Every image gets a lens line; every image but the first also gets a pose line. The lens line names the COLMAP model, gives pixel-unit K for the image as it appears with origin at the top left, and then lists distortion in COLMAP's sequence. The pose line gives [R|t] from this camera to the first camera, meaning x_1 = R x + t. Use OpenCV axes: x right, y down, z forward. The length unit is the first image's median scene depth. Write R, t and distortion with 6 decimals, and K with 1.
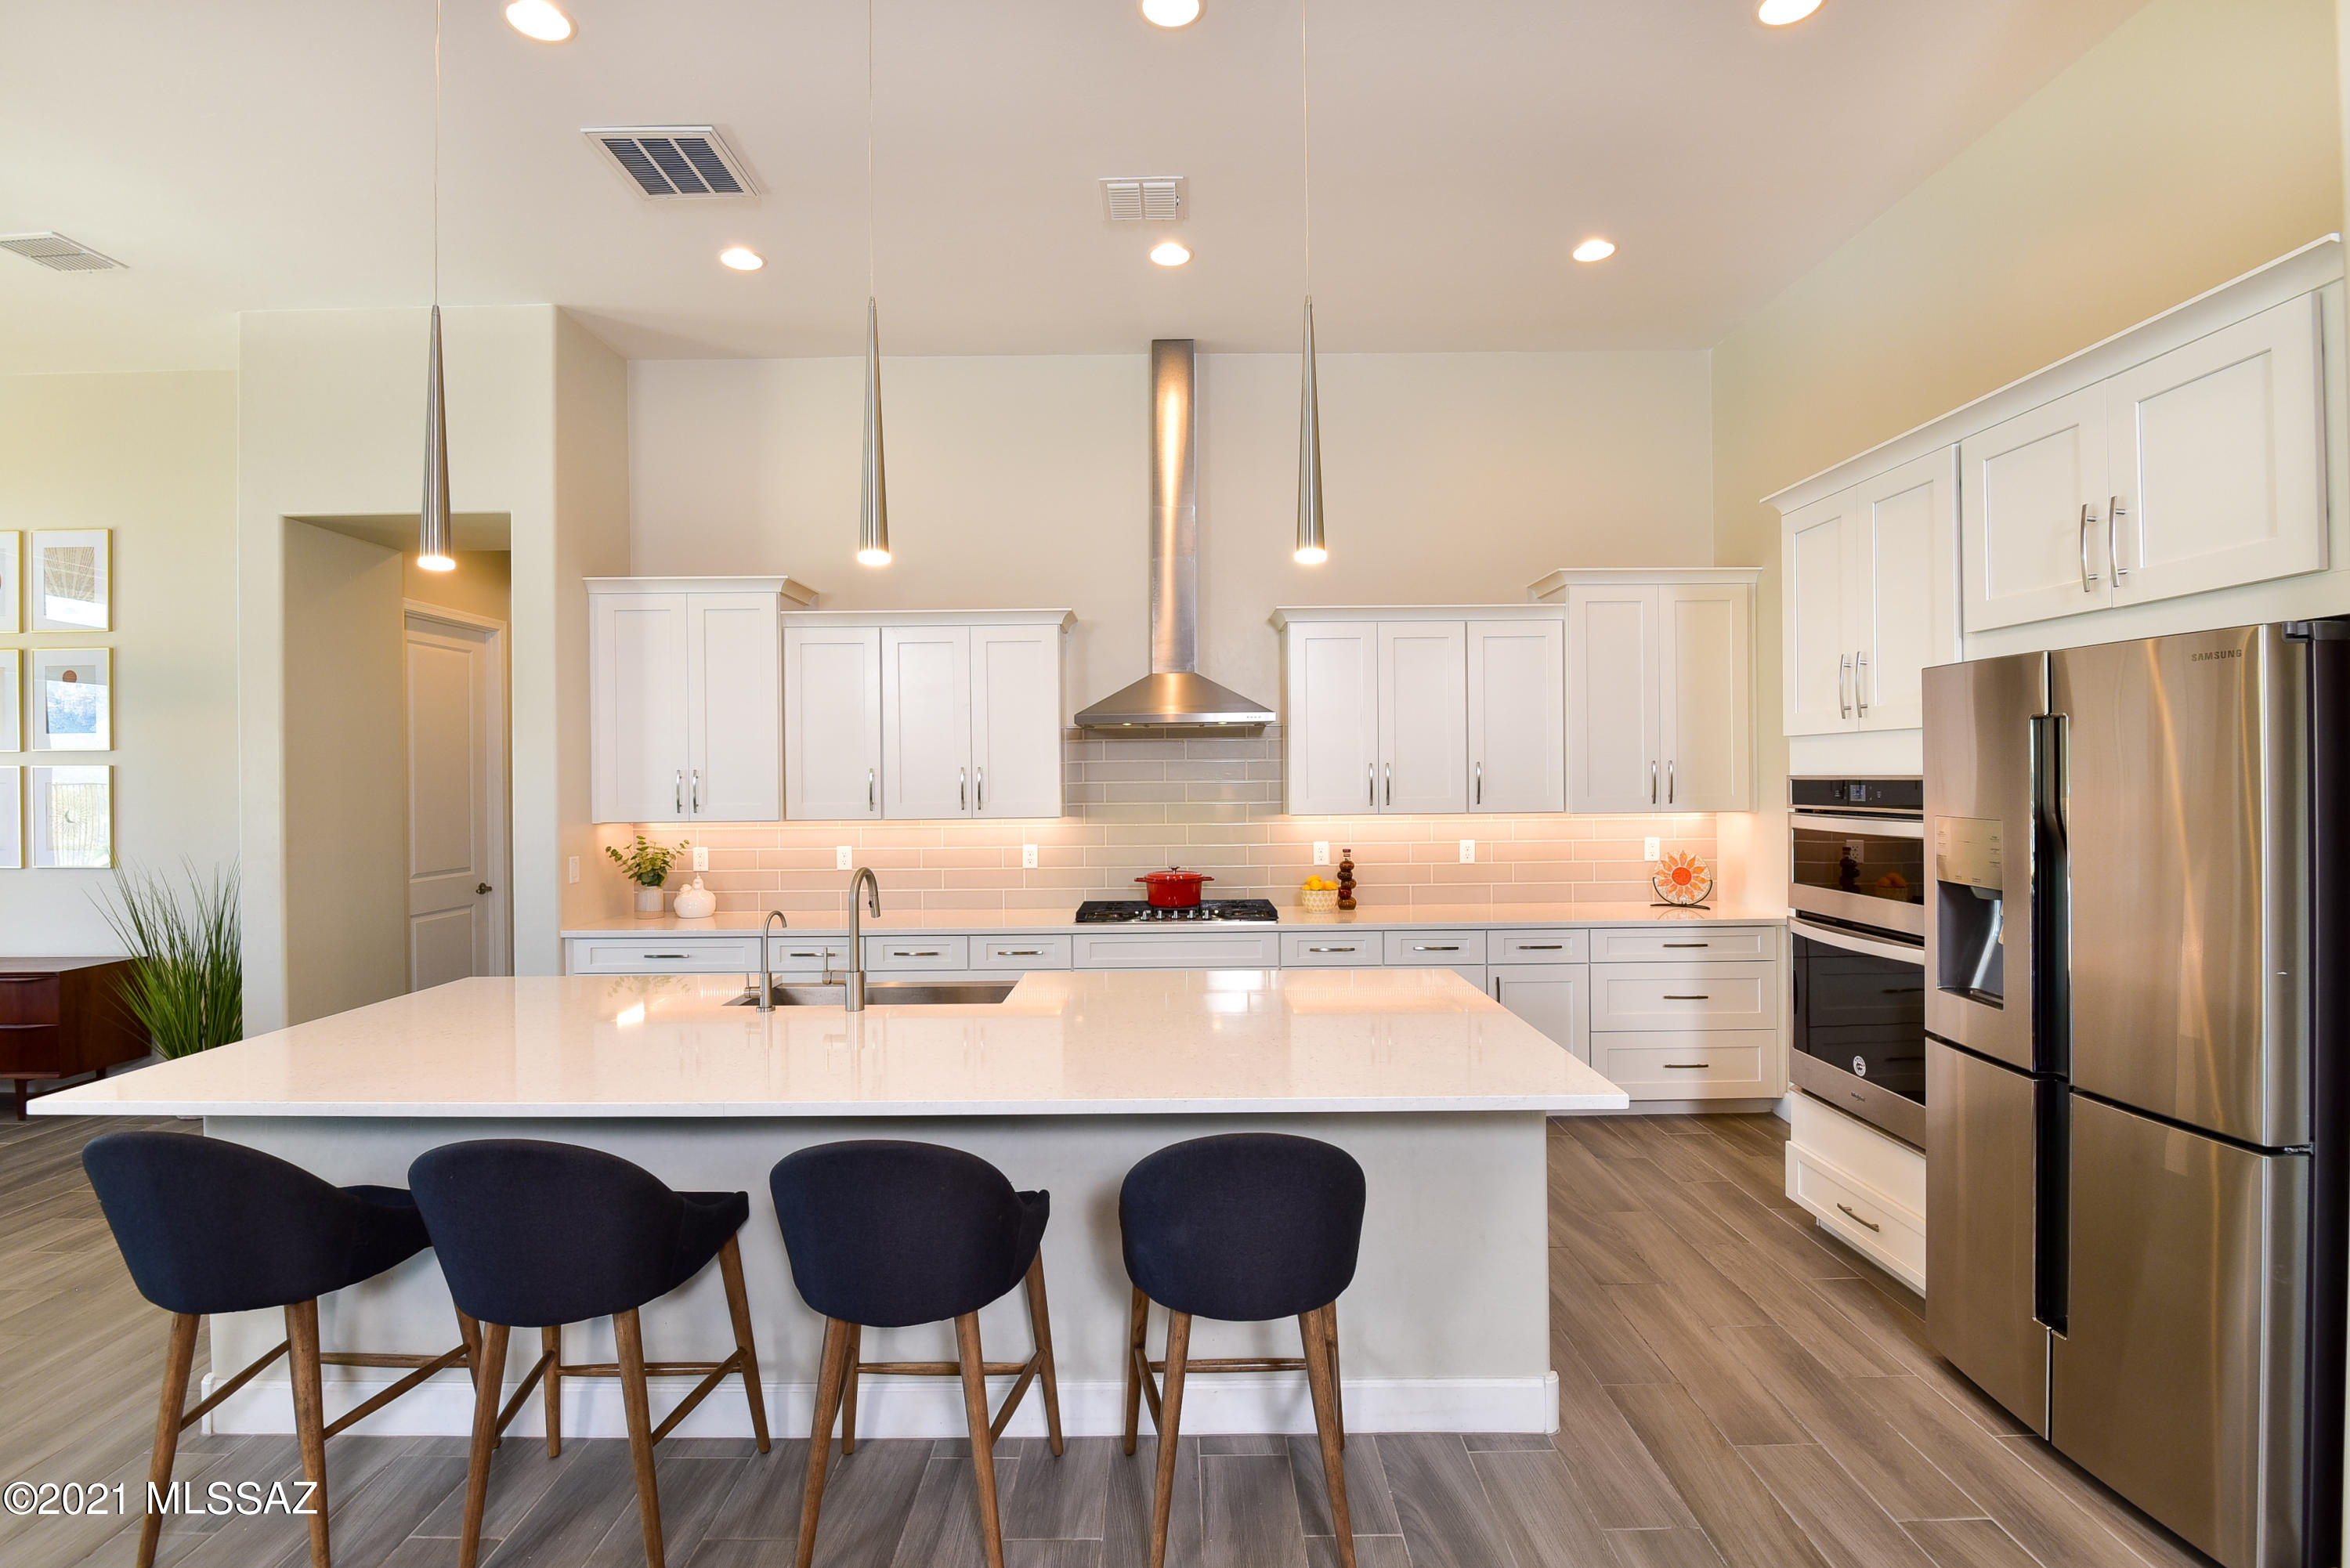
lens RADIAL K [[1090.4, 0, 1162.0], [0, 1090.4, 787.1], [0, 0, 1]] dist [-0.015721, -0.004694]
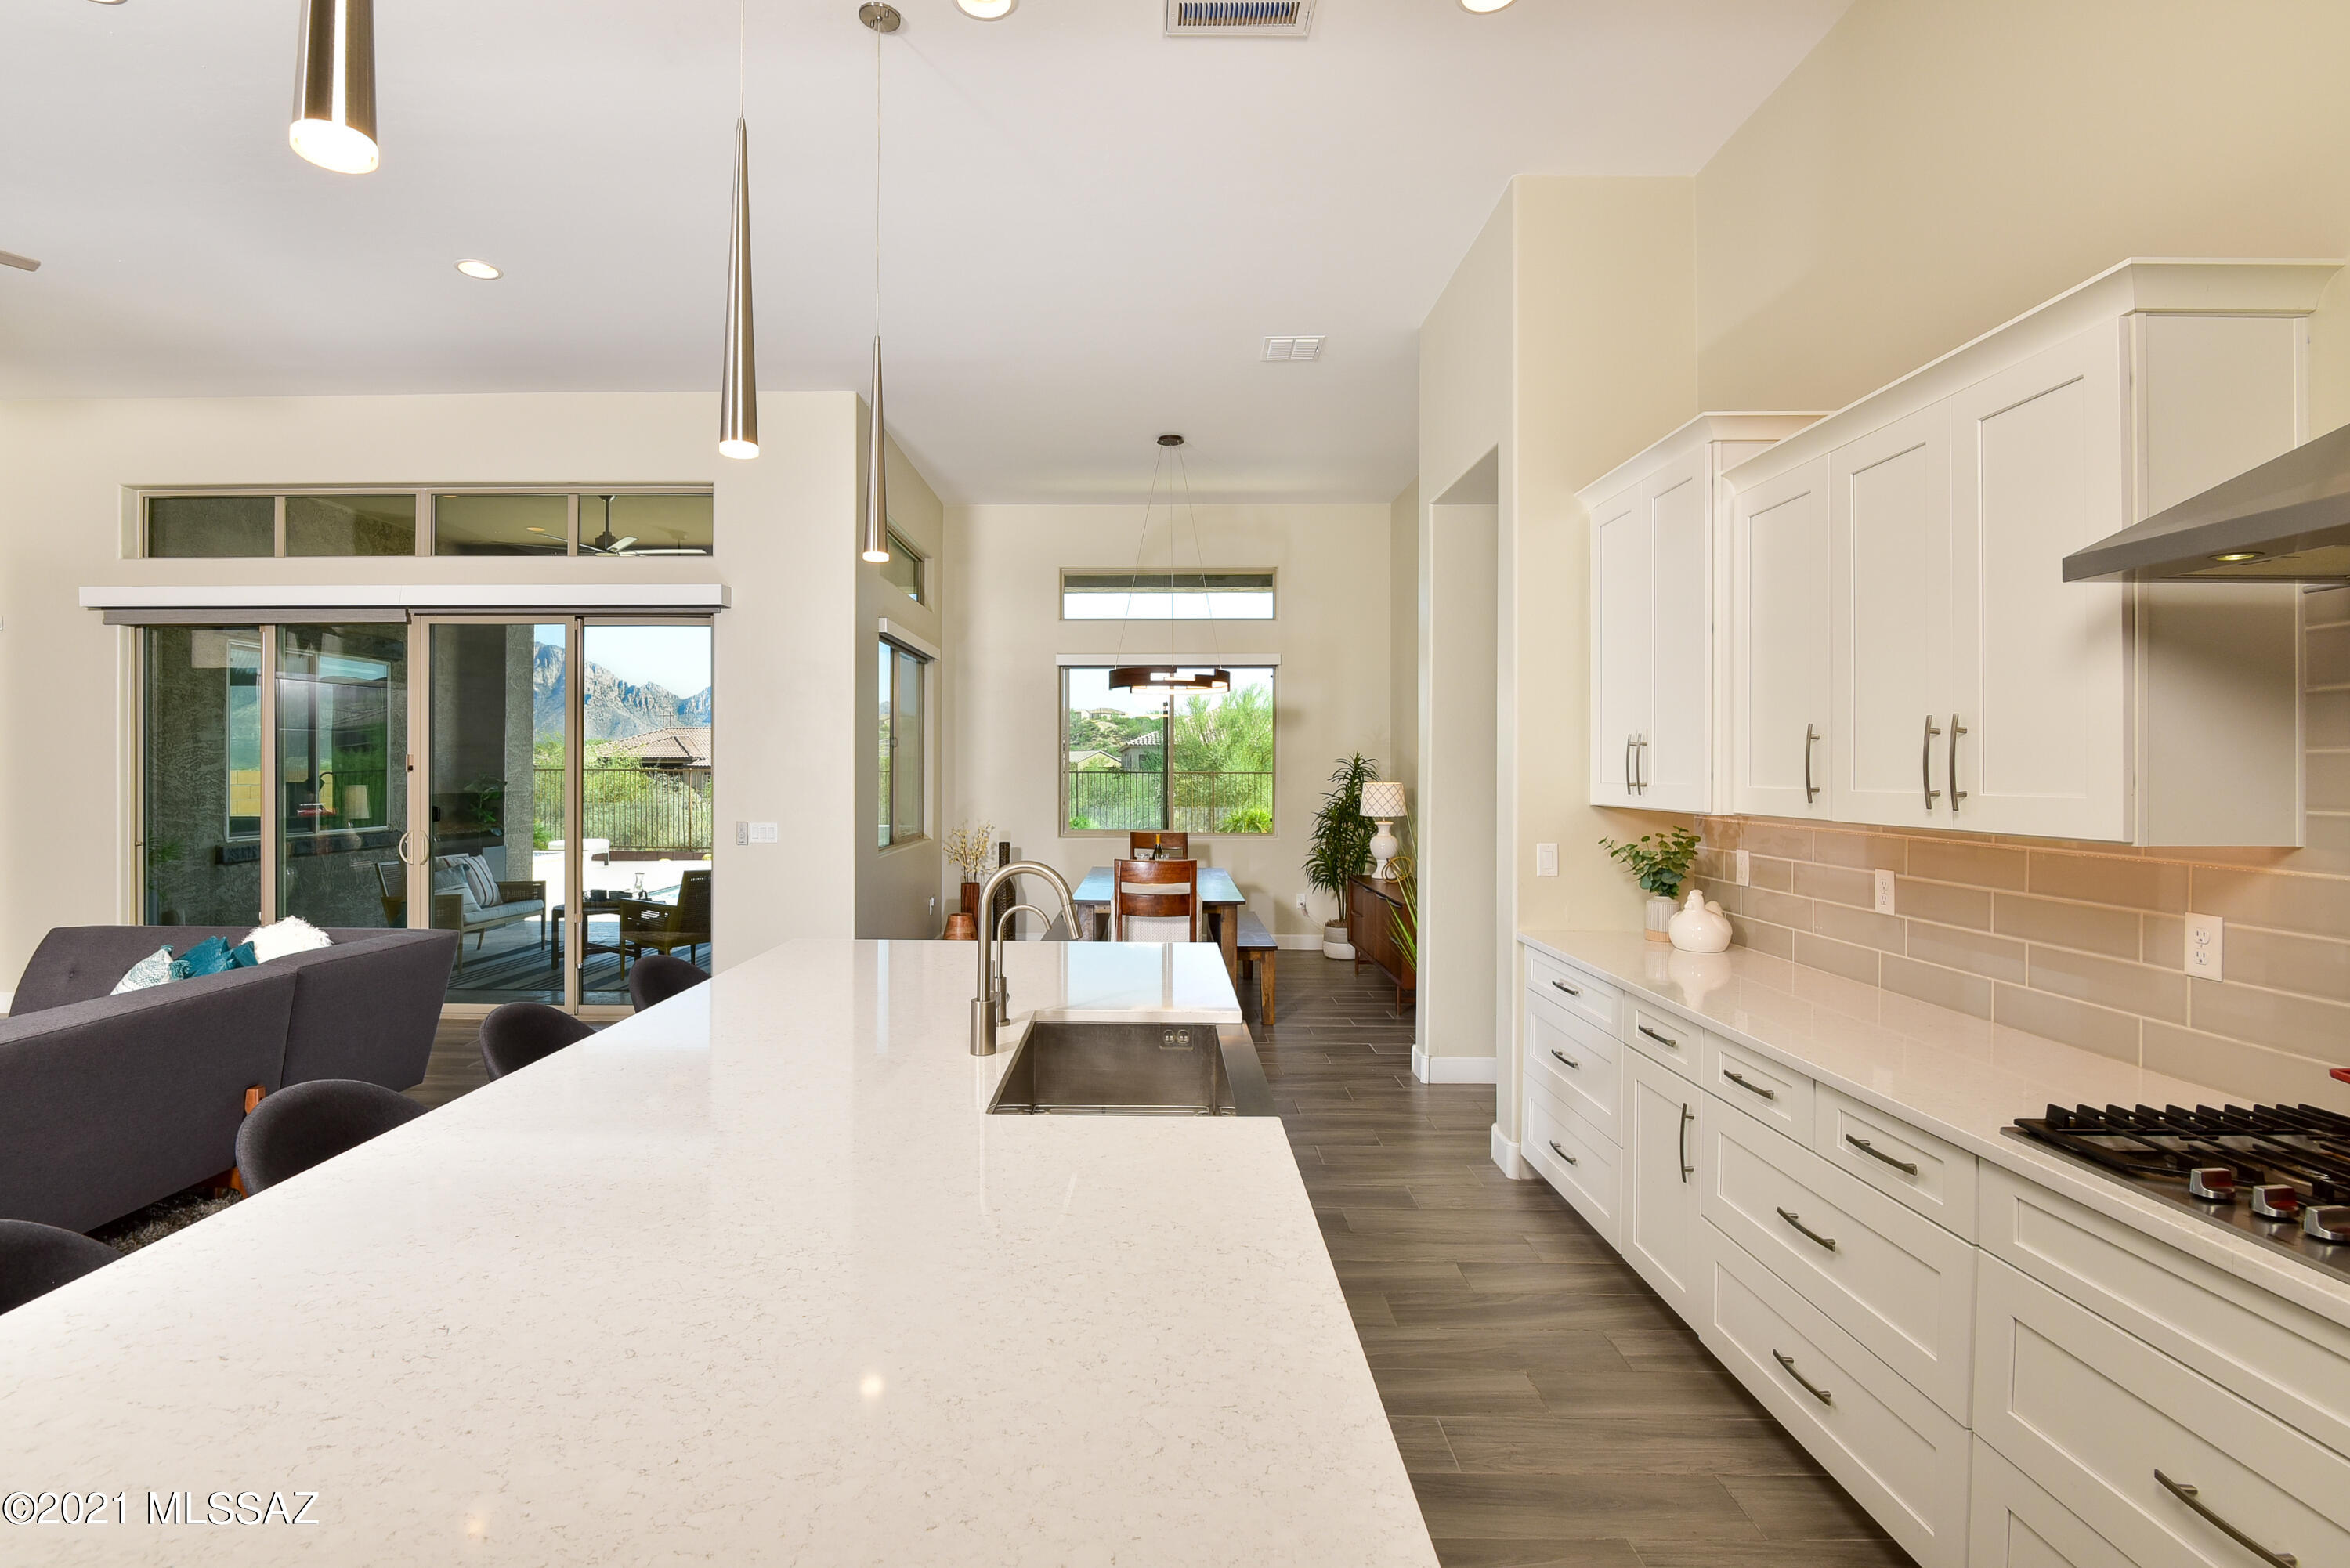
lens RADIAL K [[1090.4, 0, 1173.6], [0, 1090.4, 768.4], [0, 0, 1]] dist [-0.015721, -0.004694]
pose [[0.020107, 0.009241, -0.999755, 0.257392], [-0.014288, 0.999858, 0.008954, 0.004239], [0.999696, 0.014104, 0.020236, 0.679858]]
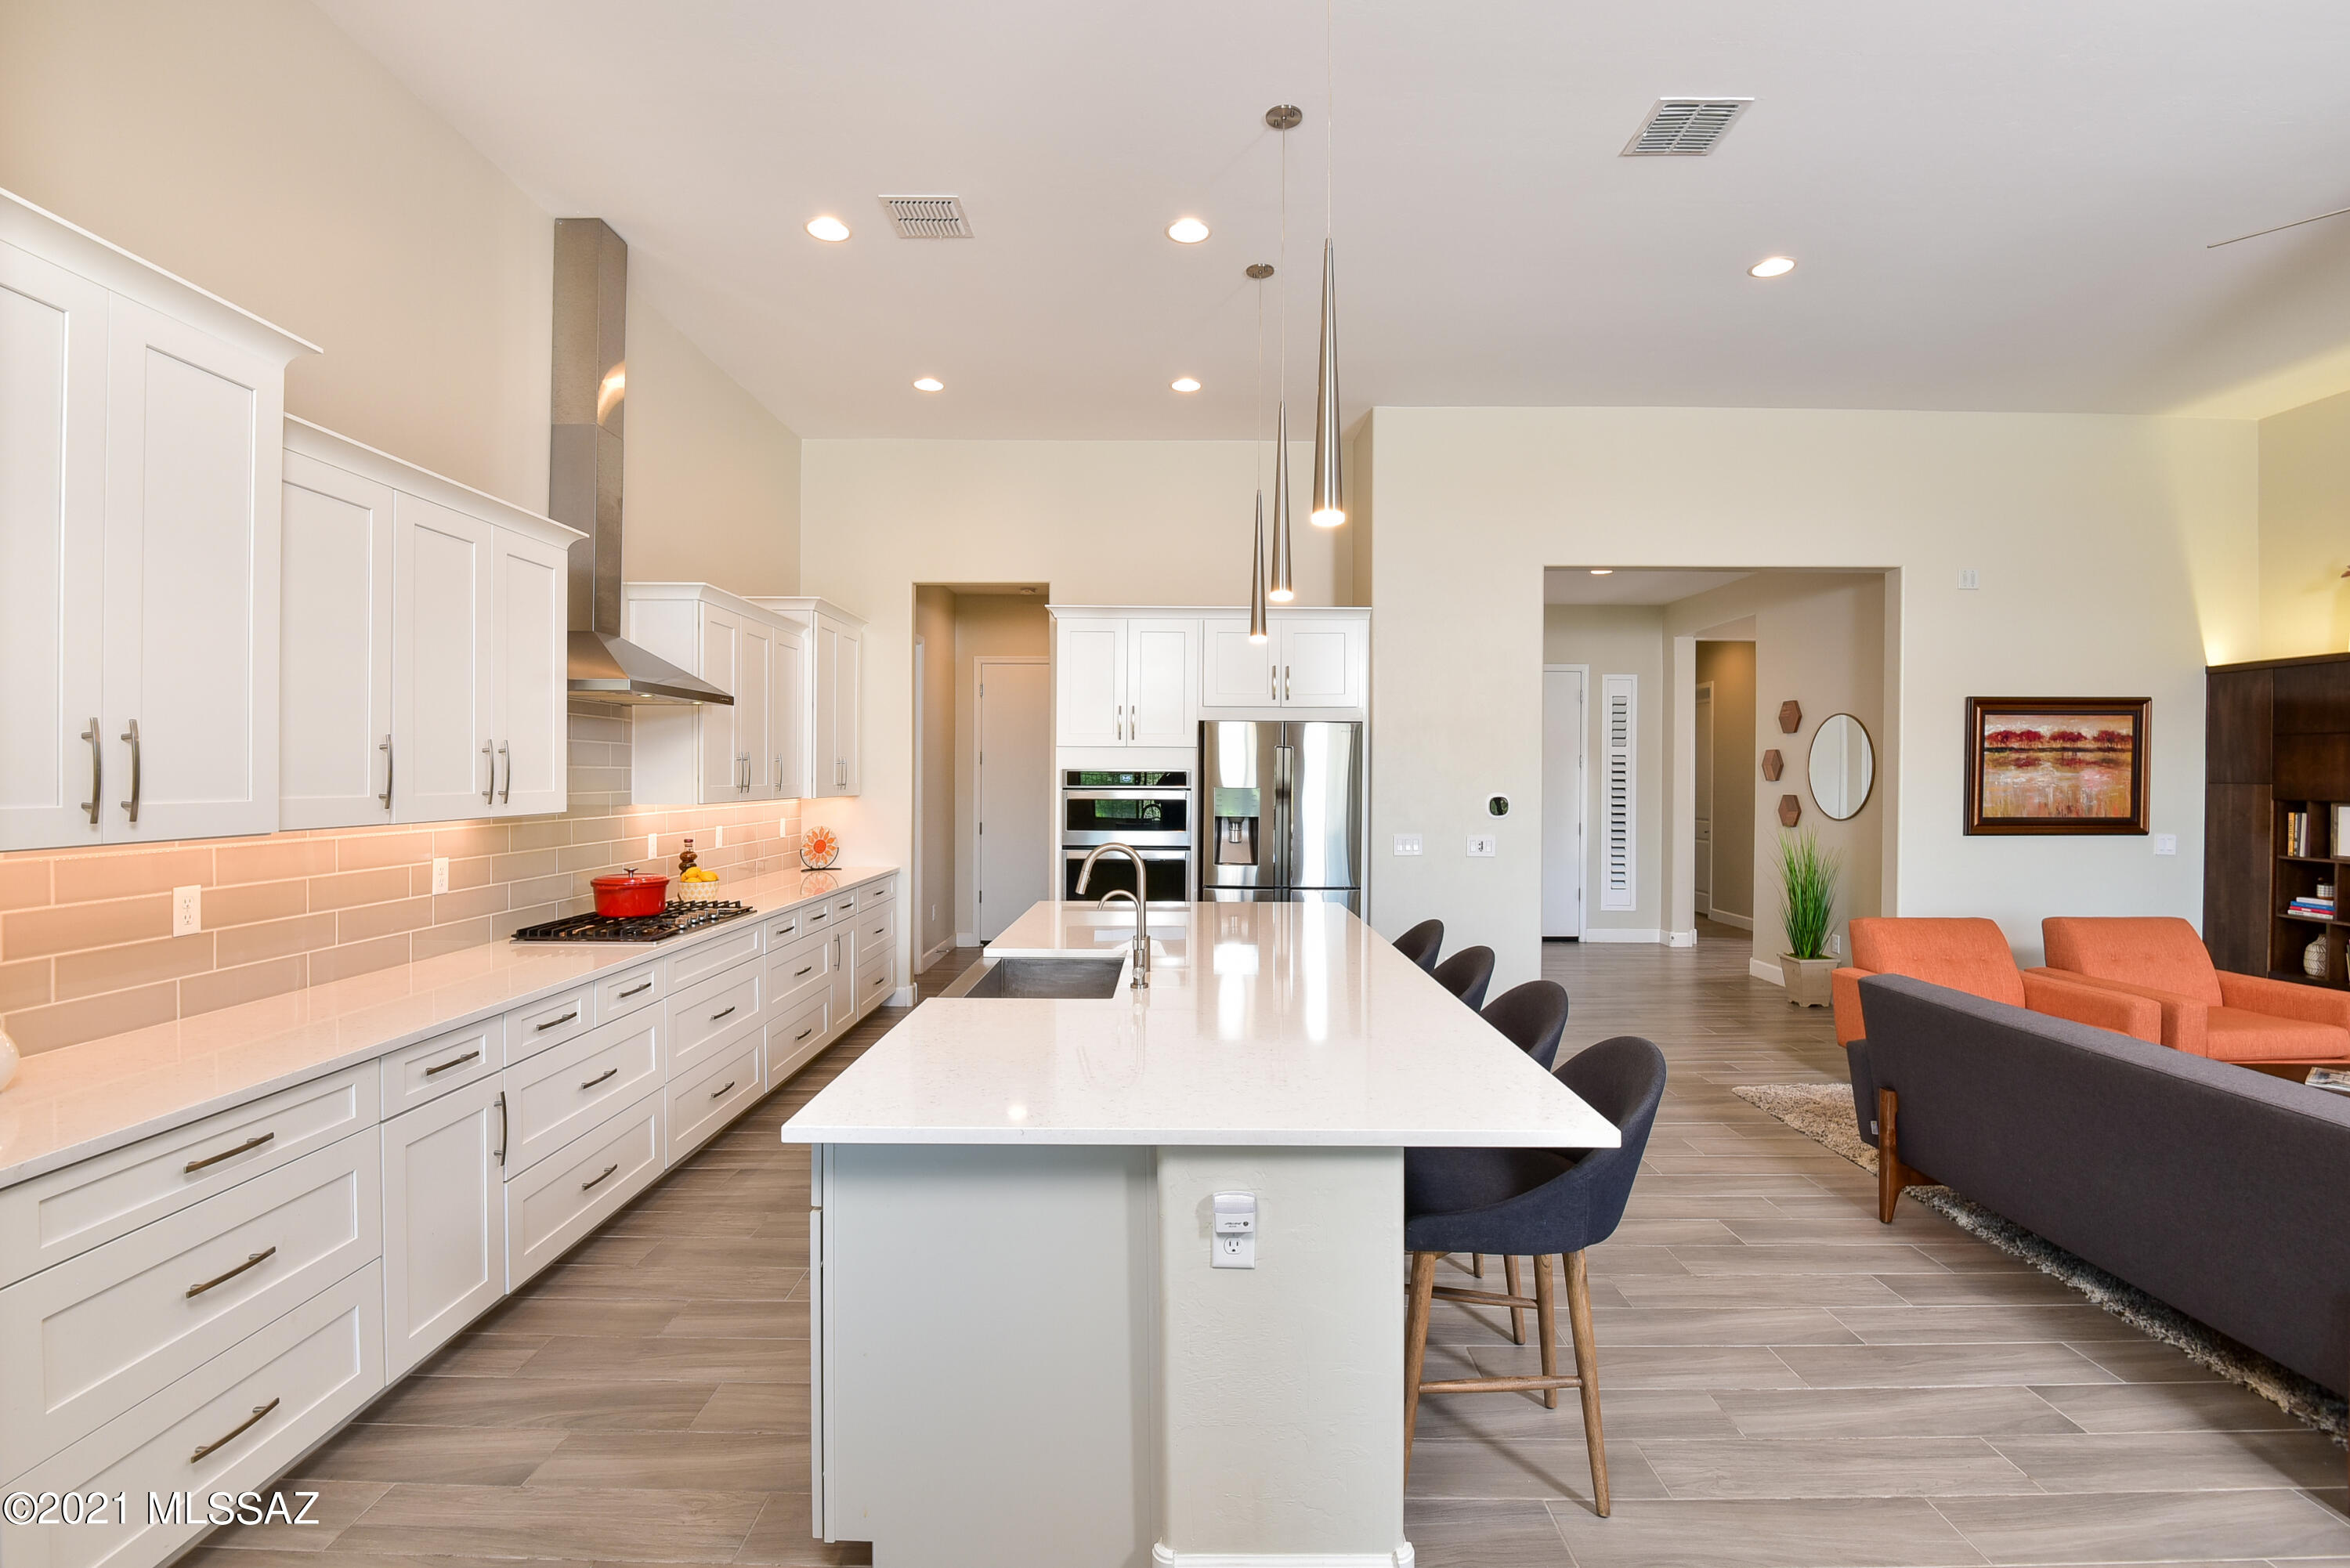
lens RADIAL K [[1090.4, 0, 1180.6], [0, 1090.4, 775.1], [0, 0, 1]] dist [-0.015721, -0.004694]
pose [[-0.002583, 0.008769, 0.999958, -0.834387], [0.005210, 0.999948, -0.008755, 0.010927], [-0.999983, 0.005187, -0.002628, 0.589788]]
